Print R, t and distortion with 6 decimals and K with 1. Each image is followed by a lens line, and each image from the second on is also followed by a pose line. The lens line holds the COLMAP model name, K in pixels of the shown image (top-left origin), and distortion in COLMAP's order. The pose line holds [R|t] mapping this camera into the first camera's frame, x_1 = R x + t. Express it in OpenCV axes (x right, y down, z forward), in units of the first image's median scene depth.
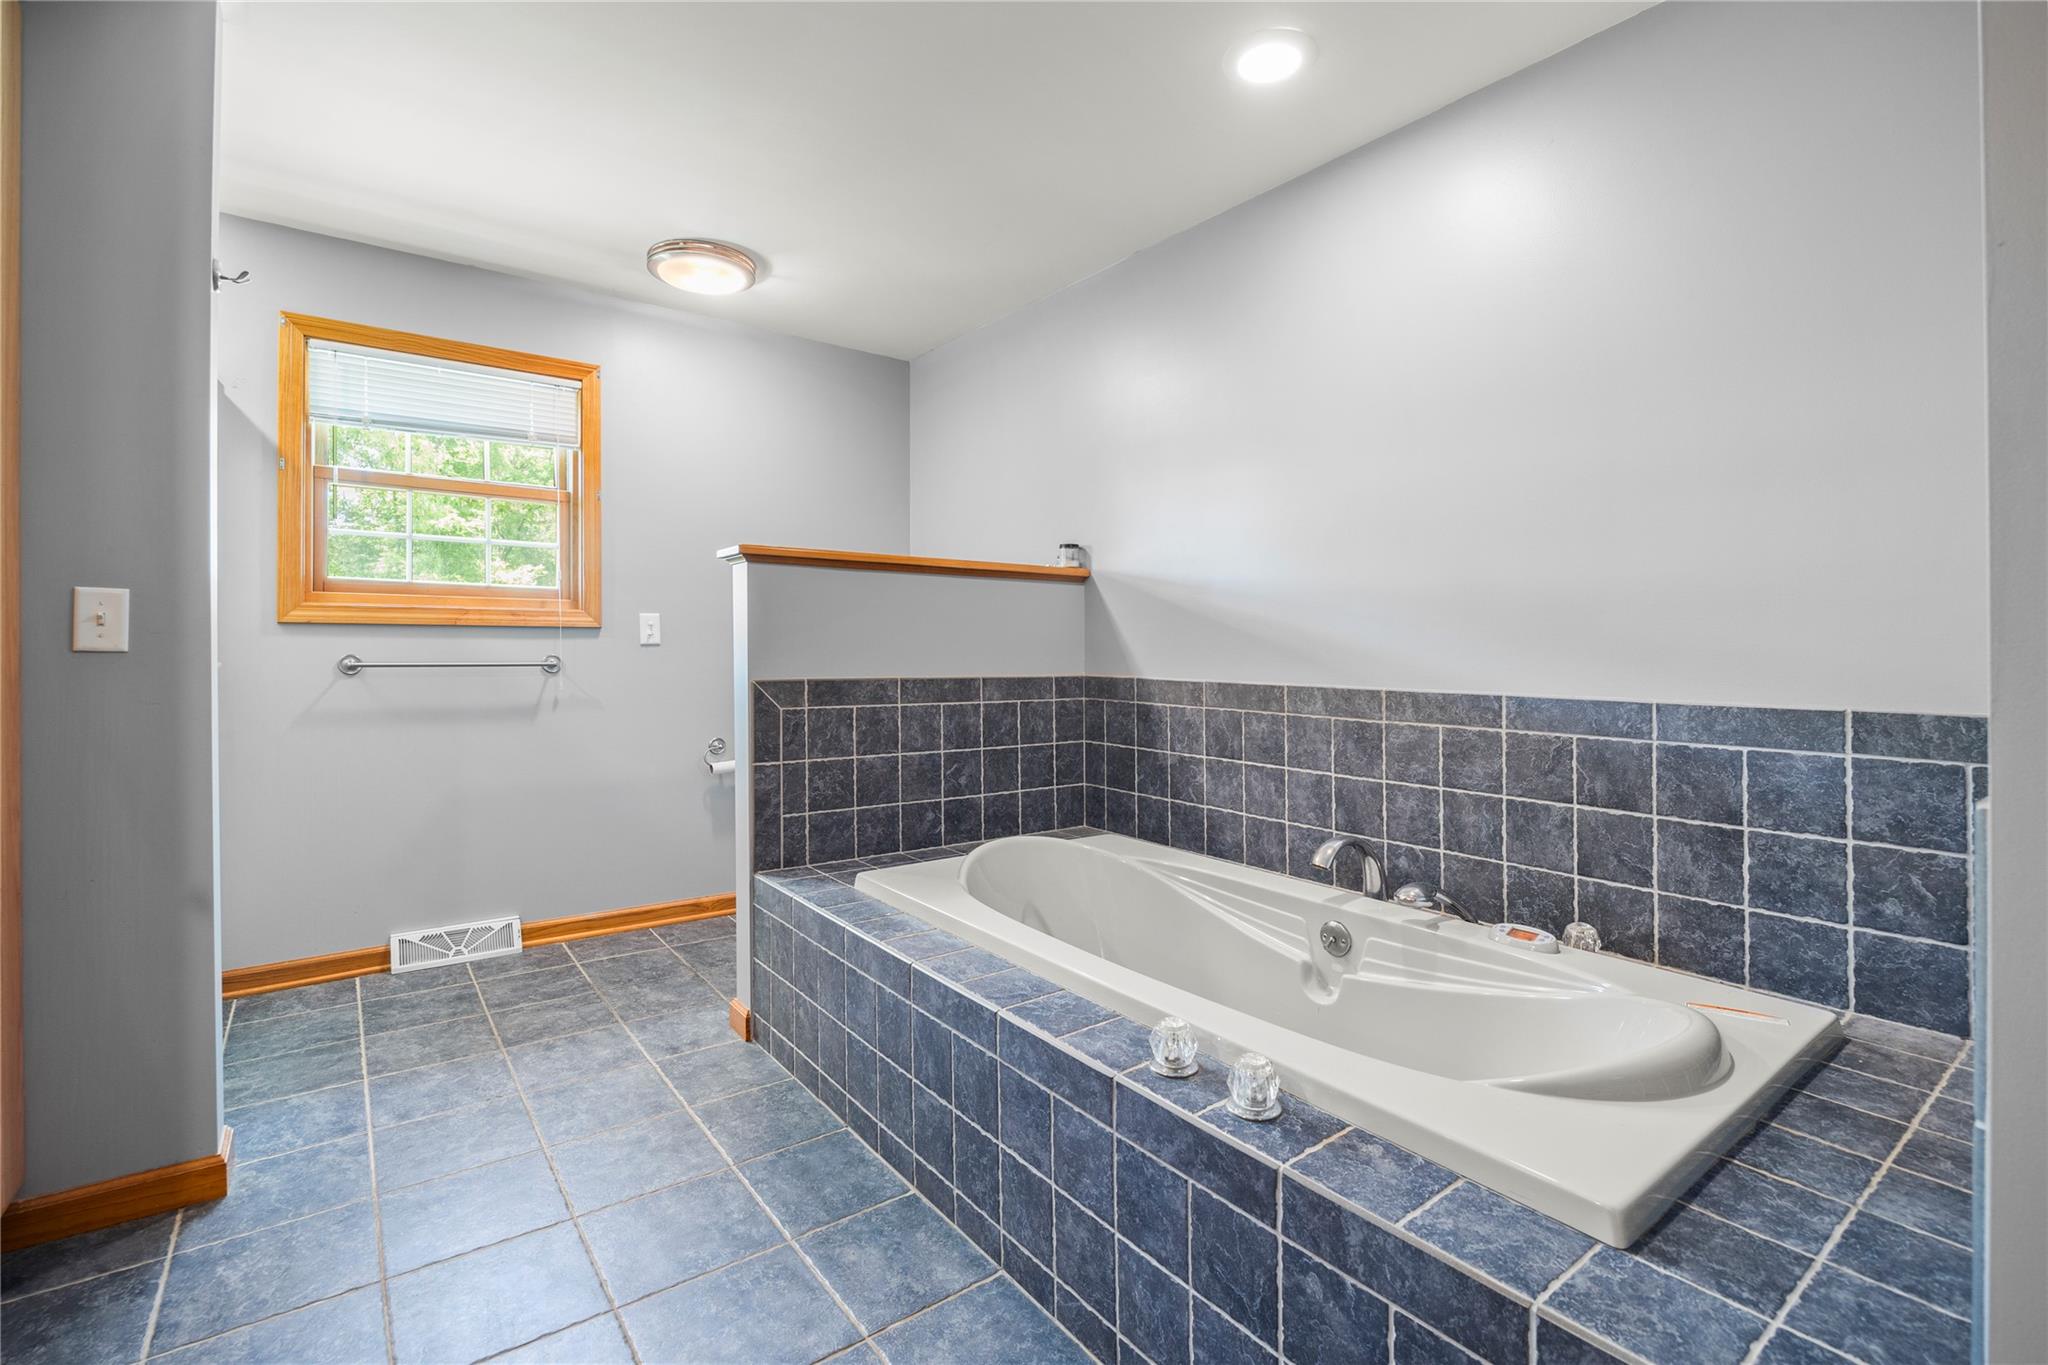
lens RADIAL K [[934.8, 0, 1034.6], [0, 934.8, 654.7], [0, 0, 1]] dist [-0.008931, 0.000496]
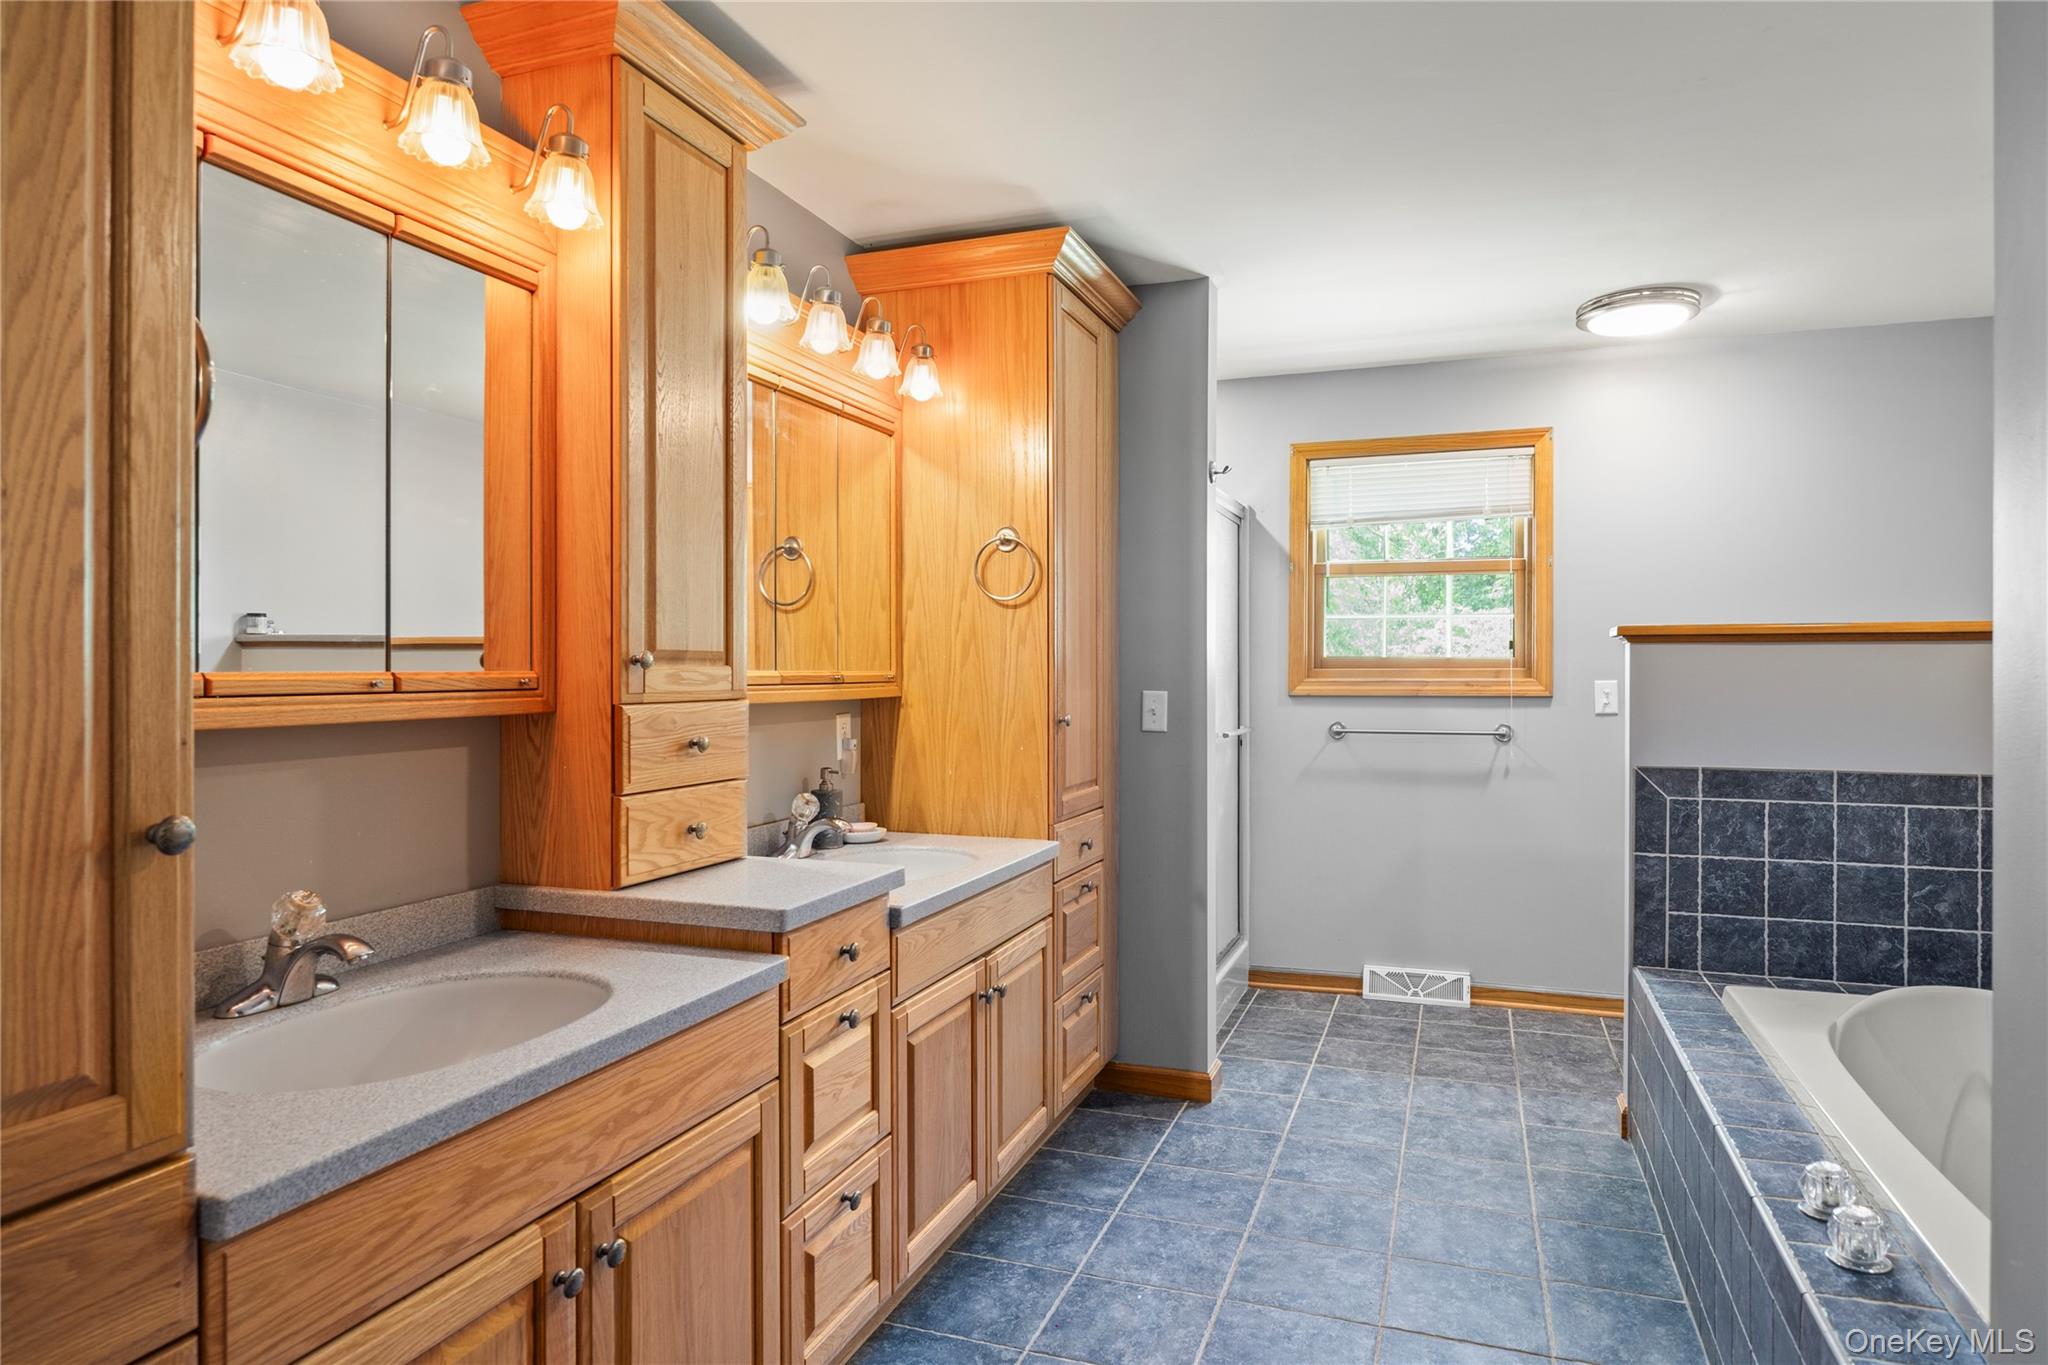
lens RADIAL K [[1222.5, 0, 1024.8], [0, 1222.5, 680.4], [0, 0, 1]] dist [0.007003, 0.002575]
pose [[0.543553, -0.000415, -0.839375, 0.395008], [-0.001395, 0.999998, -0.001398, -0.055232], [0.839374, 0.001931, 0.543551, -0.202722]]
